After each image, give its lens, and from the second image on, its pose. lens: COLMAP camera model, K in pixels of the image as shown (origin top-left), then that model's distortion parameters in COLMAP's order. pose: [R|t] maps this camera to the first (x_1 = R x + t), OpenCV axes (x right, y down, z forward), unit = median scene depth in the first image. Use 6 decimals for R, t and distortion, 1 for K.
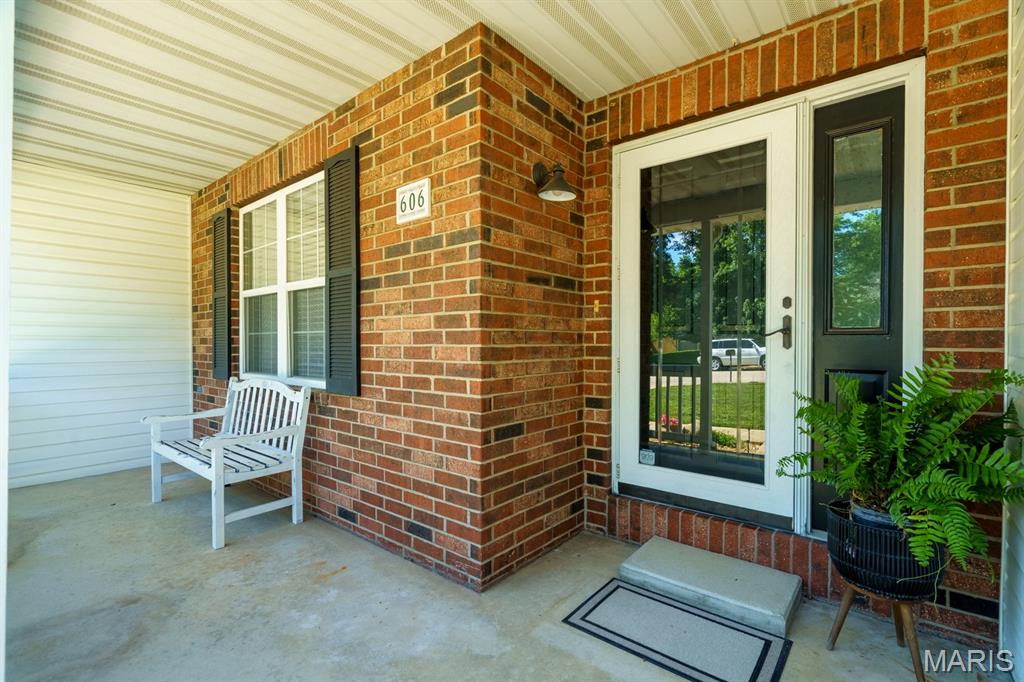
lens RADIAL K [[468.7, 0, 511.5], [0, 468.7, 343.0], [0, 0, 1]] dist [-0.007074, 0.000114]
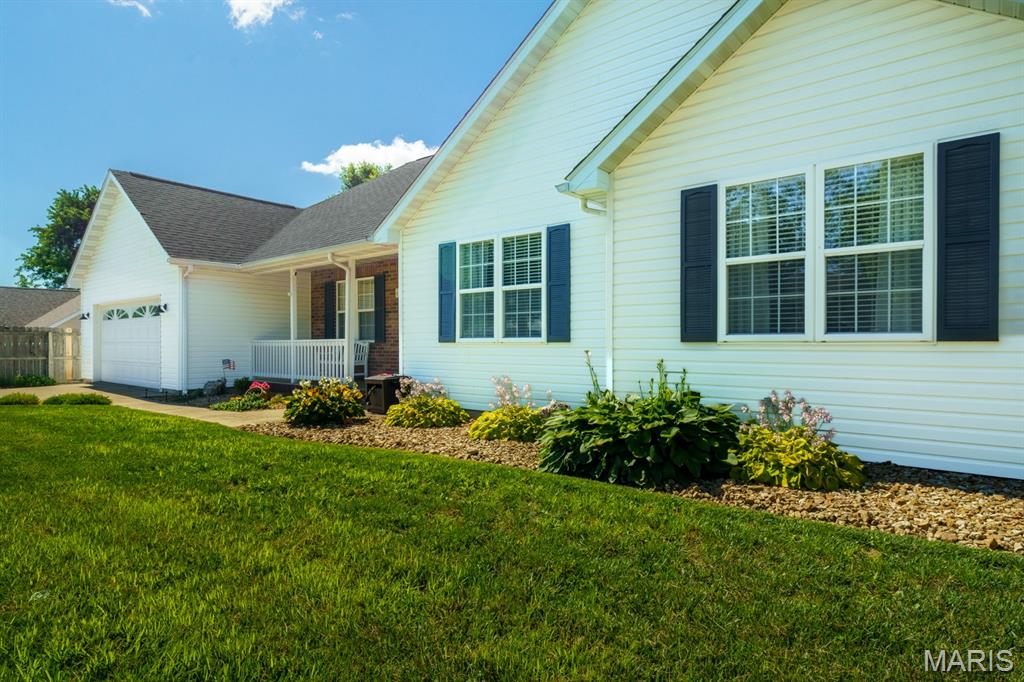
lens RADIAL K [[582.3, 0, 506.9], [0, 582.3, 338.9], [0, 0, 1]] dist [-0.002207, 0.000395]
pose [[0.999676, -0.009604, -0.023585, 0.646867], [0.009406, 0.999920, -0.008510, 0.119832], [0.023664, 0.008285, 0.999686, -3.117082]]
